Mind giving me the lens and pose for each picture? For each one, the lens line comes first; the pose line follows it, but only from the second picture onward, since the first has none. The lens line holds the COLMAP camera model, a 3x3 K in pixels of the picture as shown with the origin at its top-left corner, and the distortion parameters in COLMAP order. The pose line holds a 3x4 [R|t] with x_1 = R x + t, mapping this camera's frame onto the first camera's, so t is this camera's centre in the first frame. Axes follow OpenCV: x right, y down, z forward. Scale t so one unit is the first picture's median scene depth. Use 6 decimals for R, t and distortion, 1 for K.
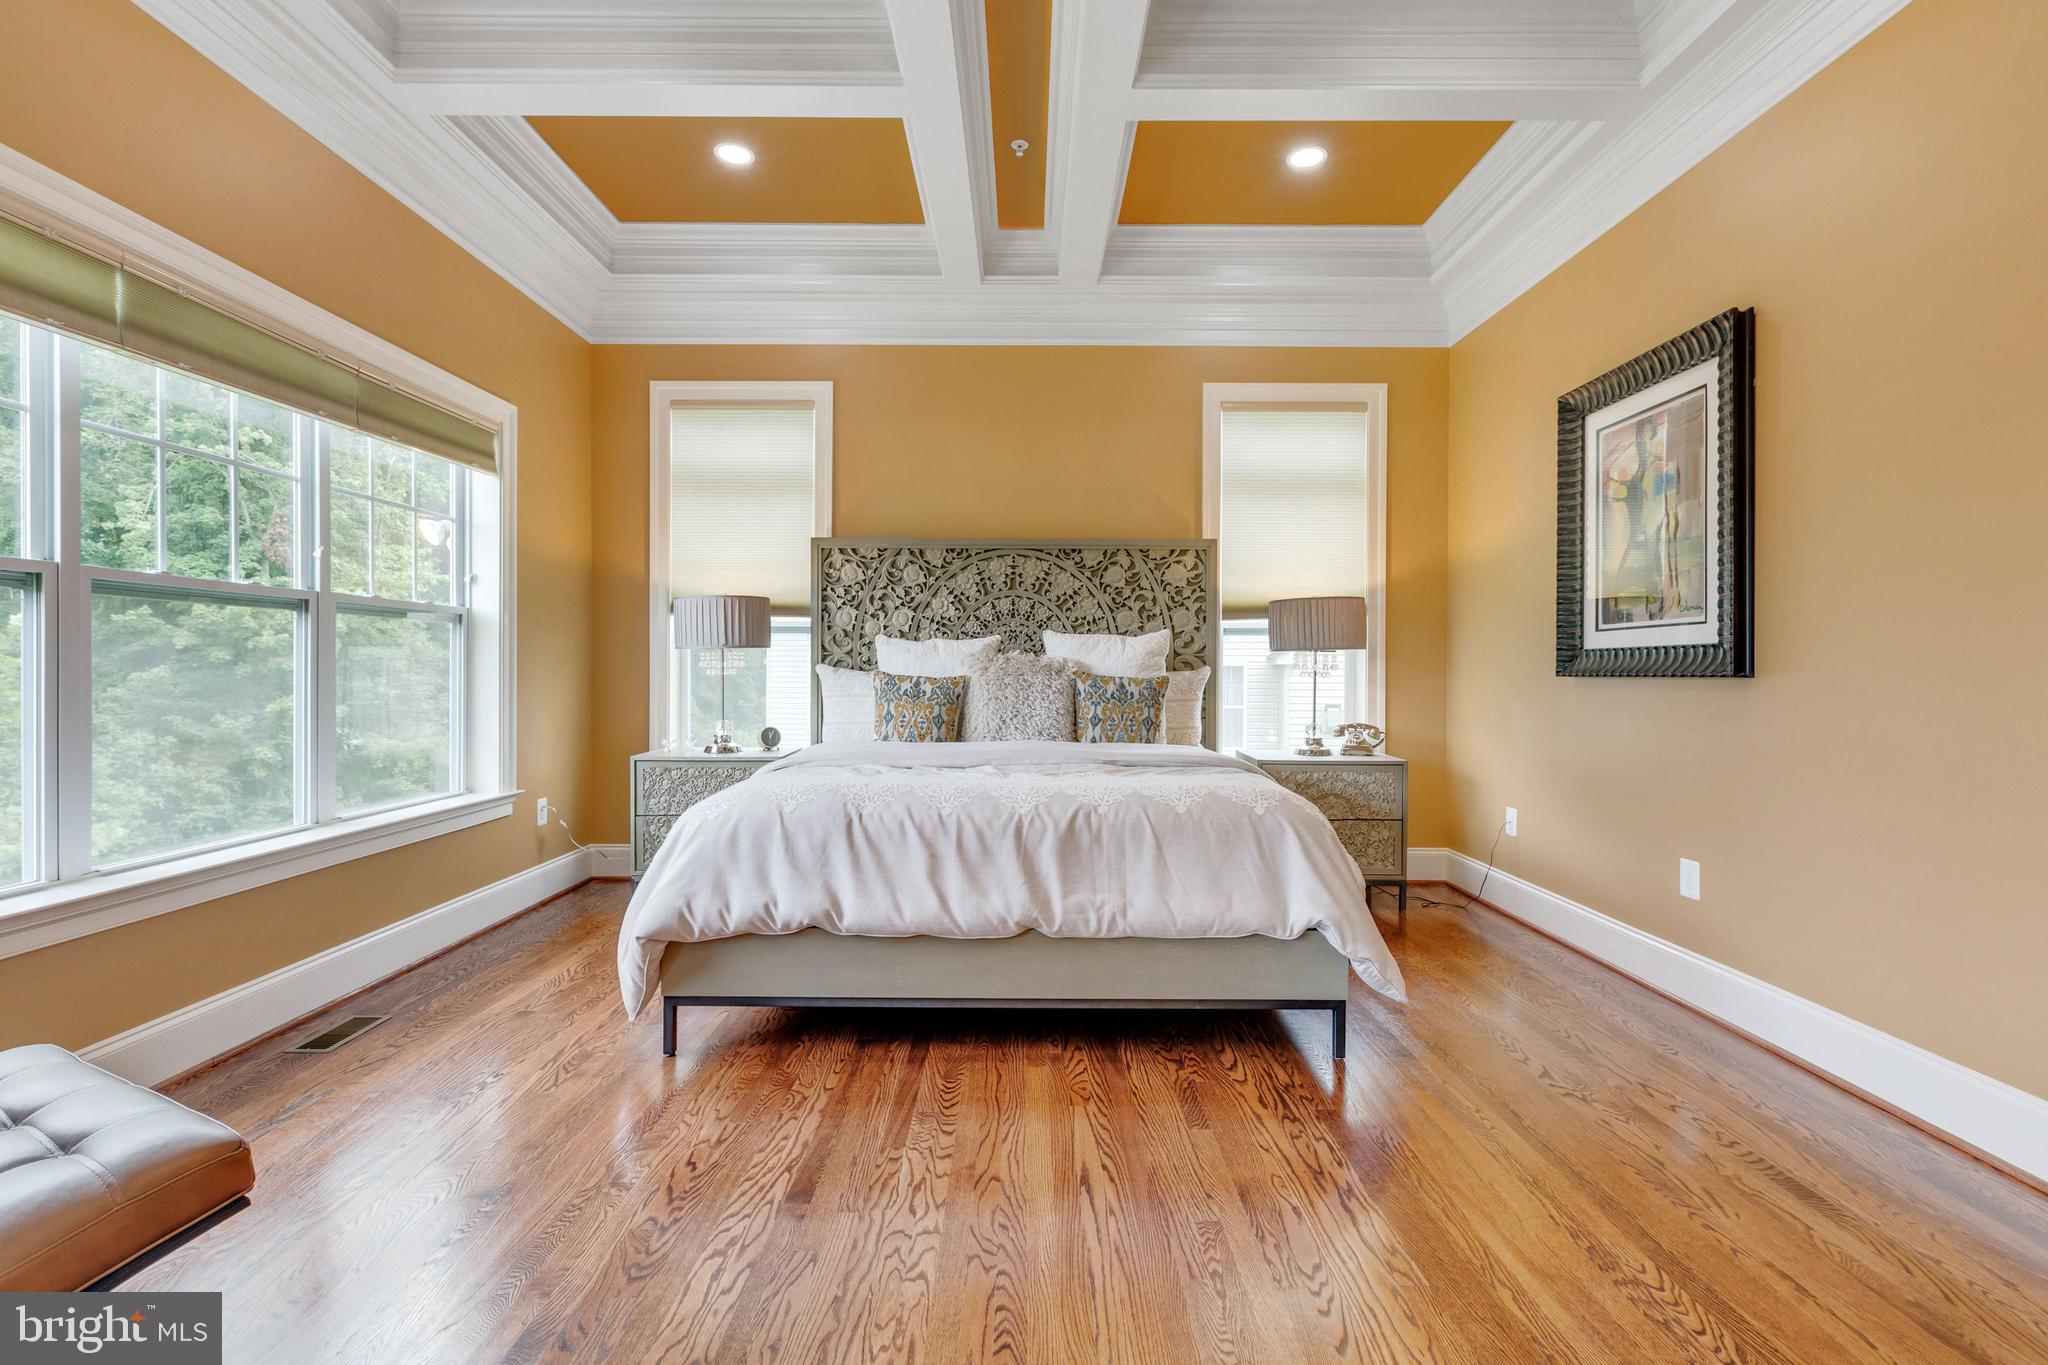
lens RADIAL K [[934.2, 0, 997.9], [0, 934.2, 674.6], [0, 0, 1]] dist [0.003210, -0.001573]
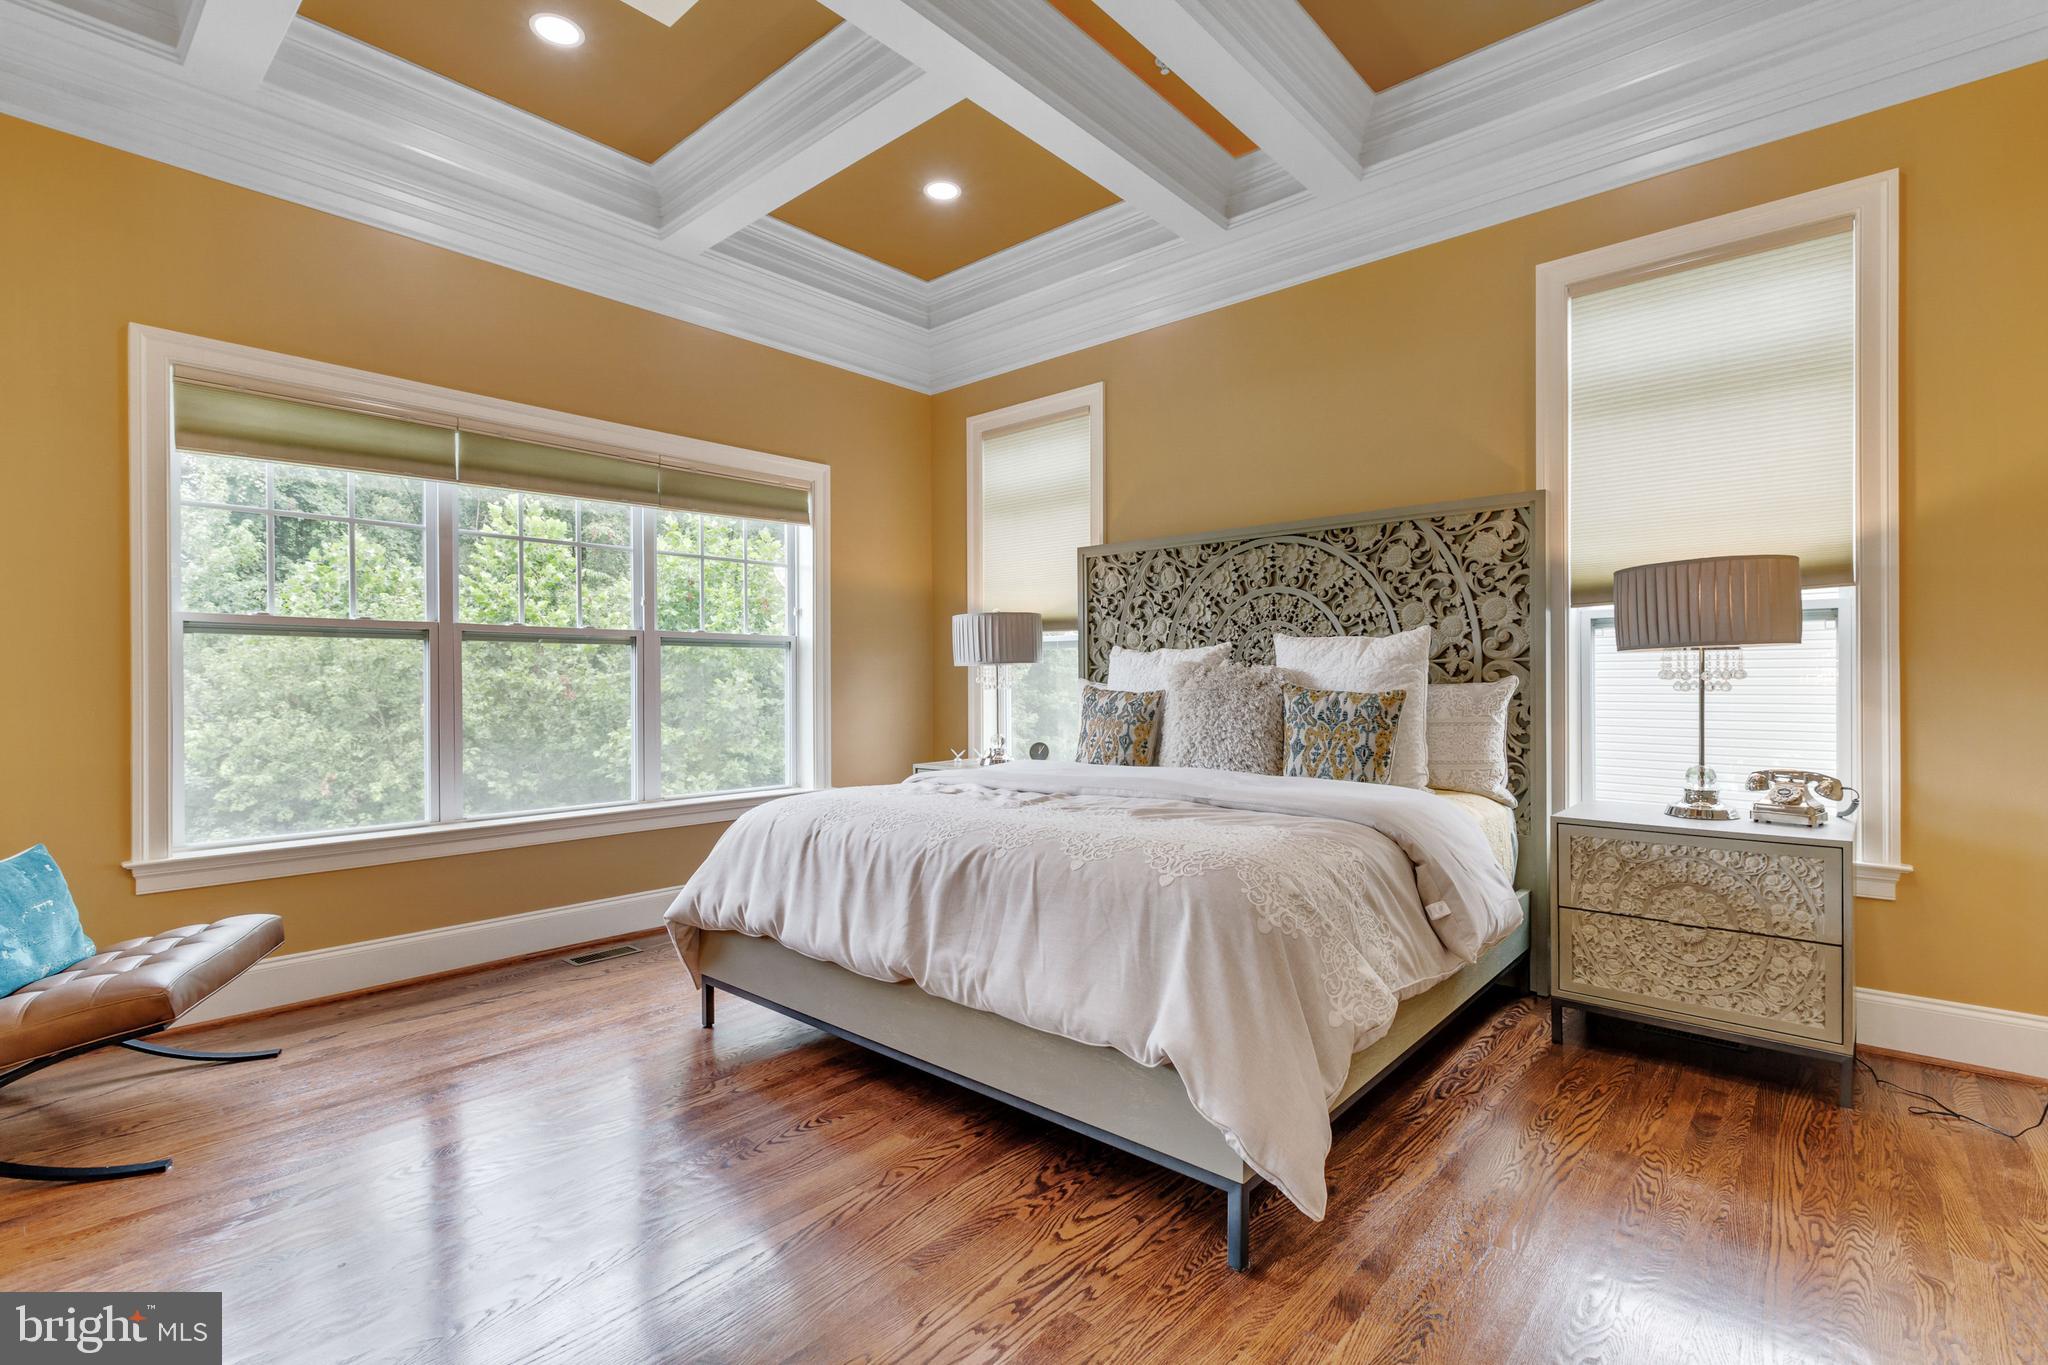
lens RADIAL K [[934.2, 0, 990.8], [0, 934.2, 685.0], [0, 0, 1]] dist [0.003210, -0.001573]
pose [[0.749096, -0.005954, -0.662435, 0.421618], [0.004469, 0.999982, -0.003935, -0.001271], [0.662447, -0.000013, 0.749109, 0.240732]]
